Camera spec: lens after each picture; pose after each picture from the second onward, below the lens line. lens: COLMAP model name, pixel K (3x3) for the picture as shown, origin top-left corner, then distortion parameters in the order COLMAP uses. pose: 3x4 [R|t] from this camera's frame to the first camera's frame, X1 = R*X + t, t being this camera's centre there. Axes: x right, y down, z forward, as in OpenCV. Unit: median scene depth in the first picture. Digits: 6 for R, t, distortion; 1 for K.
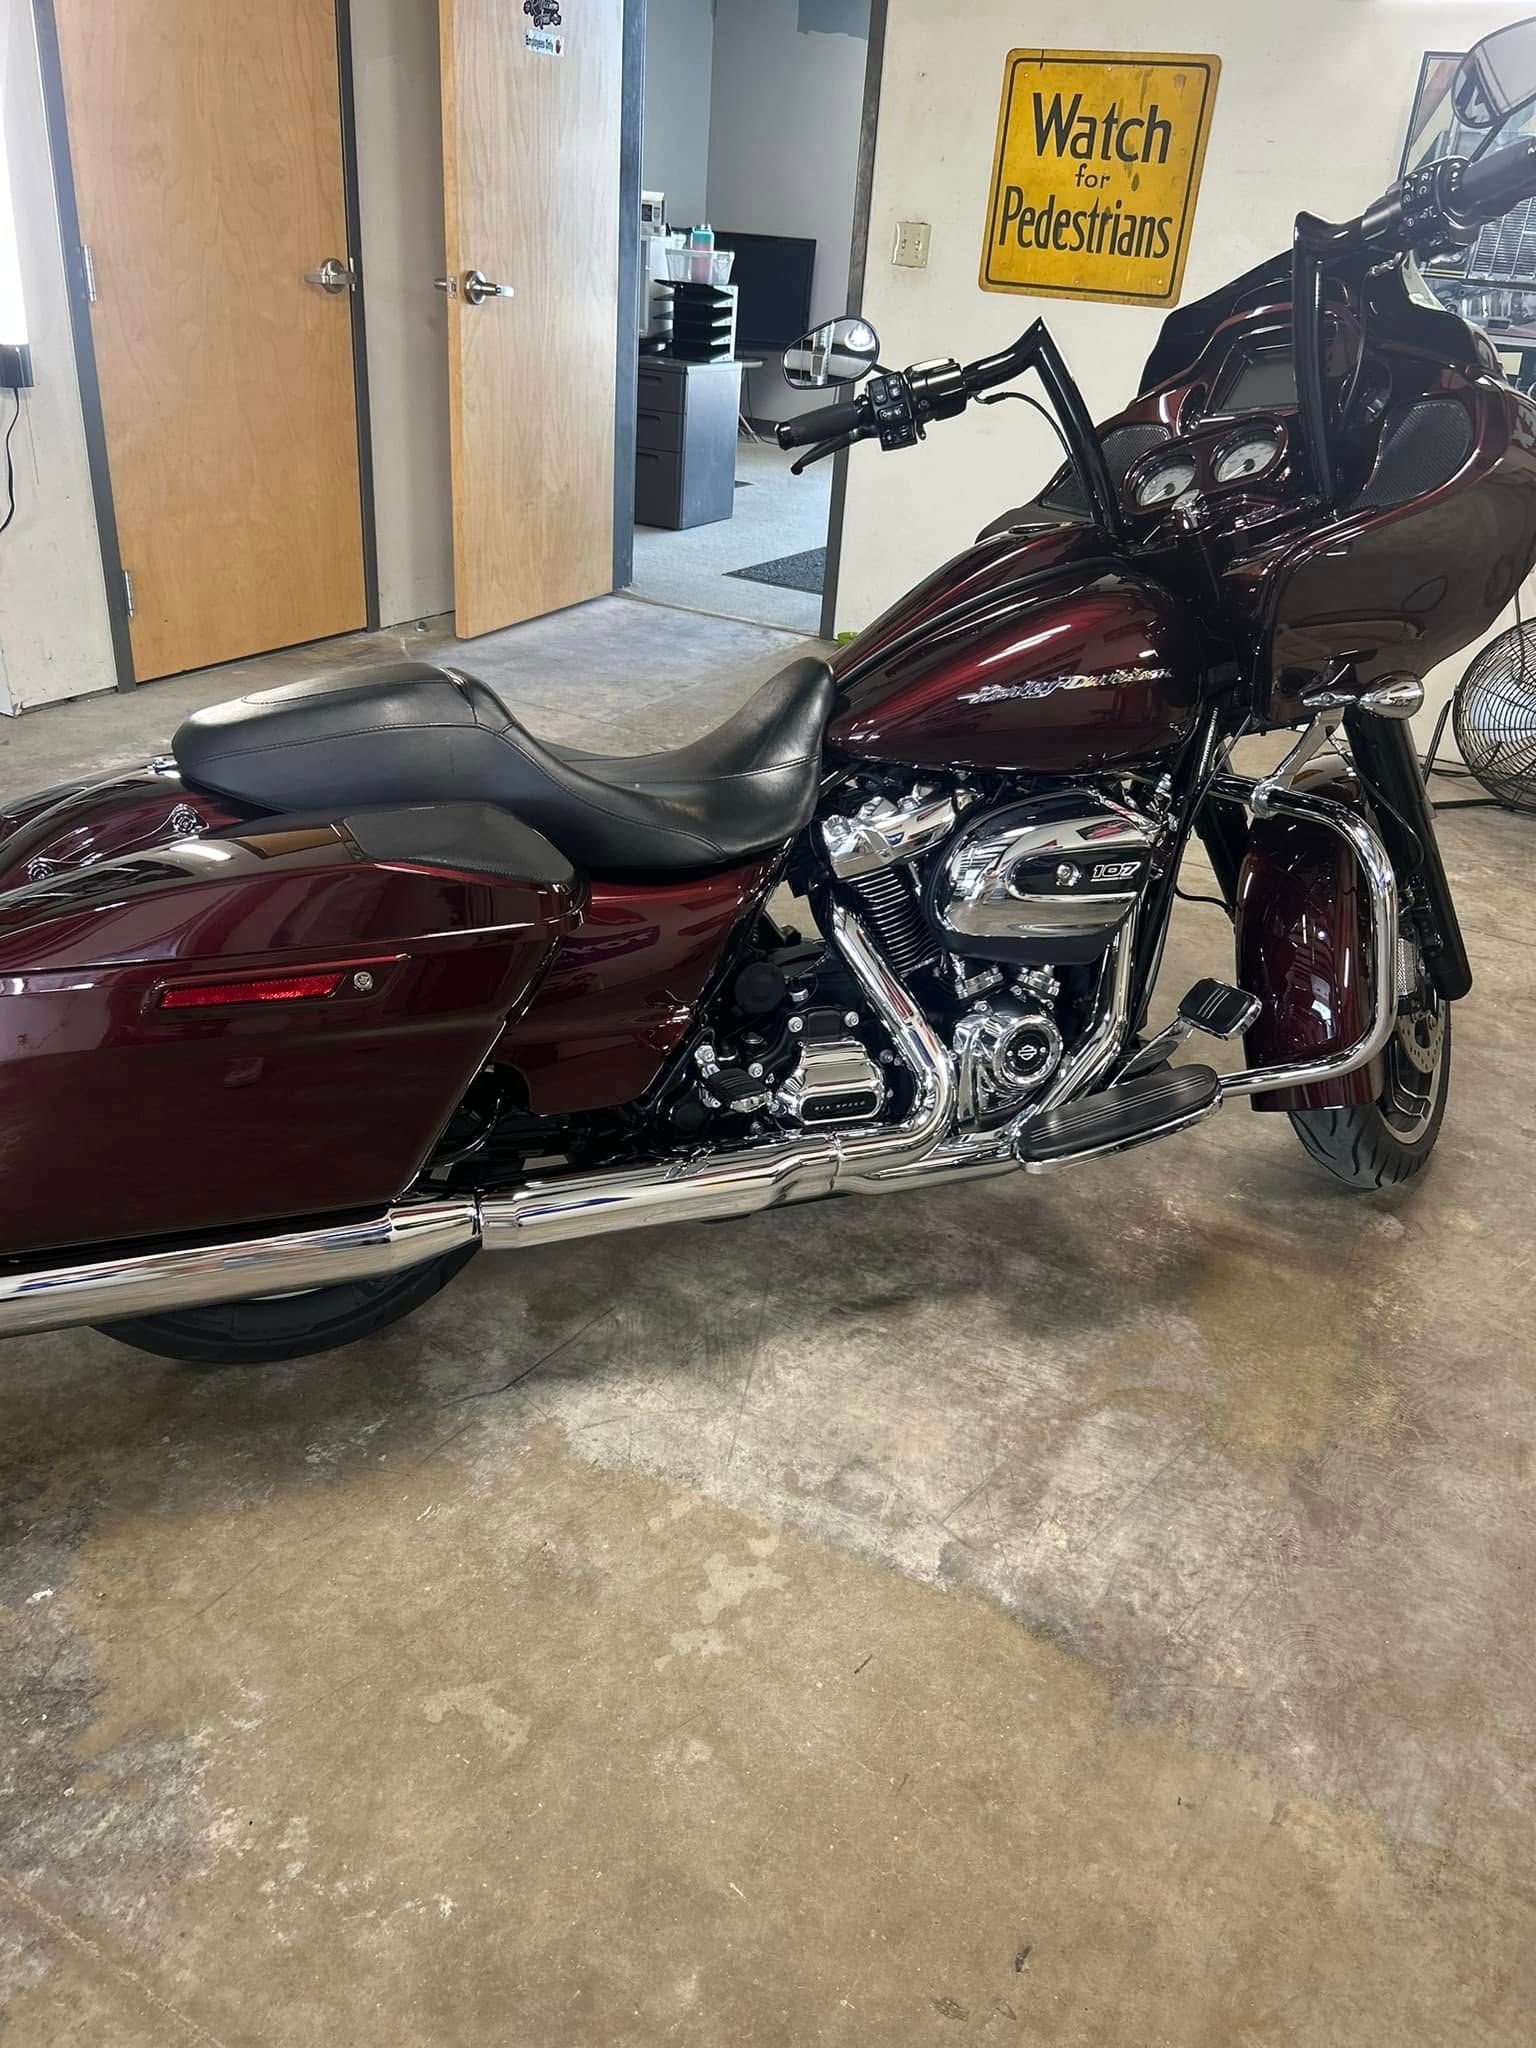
lens RADIAL K [[1501.2, 0, 768.0], [0, 1501.2, 1024.0], [0, 0, 1]] dist [0.006766, 0.006245]
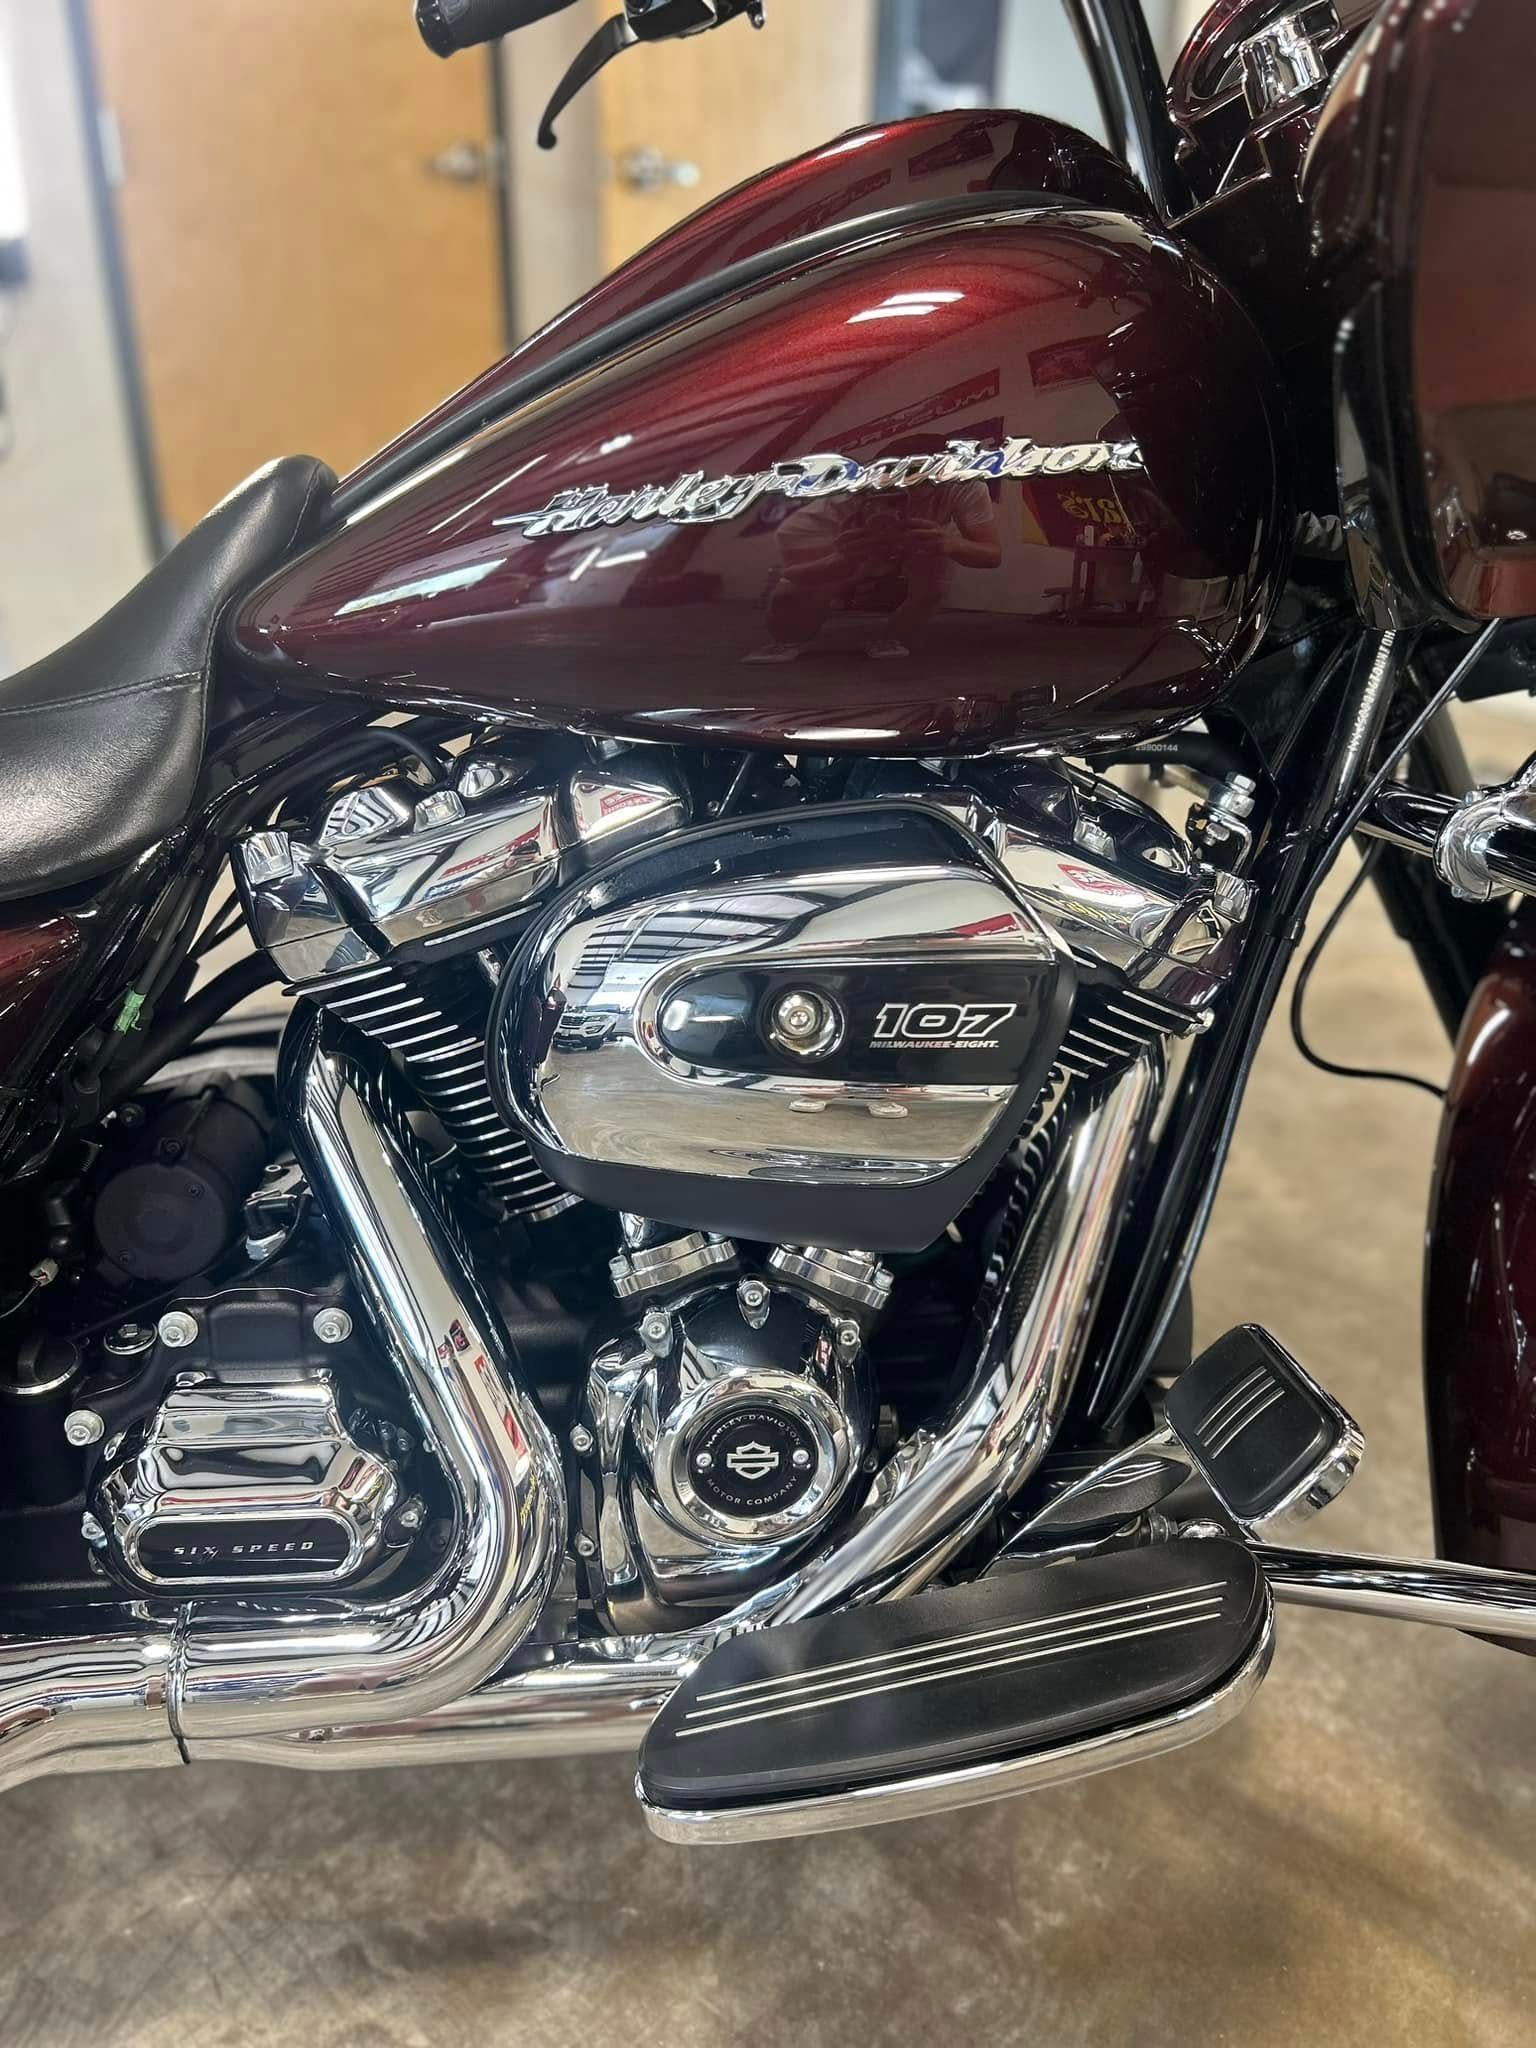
lens RADIAL K [[1533.0, 0, 768.0], [0, 1533.0, 1024.0], [0, 0, 1]] dist [0.036343, -0.045877]
pose [[0.963928, 0.077203, -0.254719, 0.269480], [-0.083630, 0.996392, -0.014481, -0.088806], [0.252682, 0.035261, 0.966907, 0.606870]]
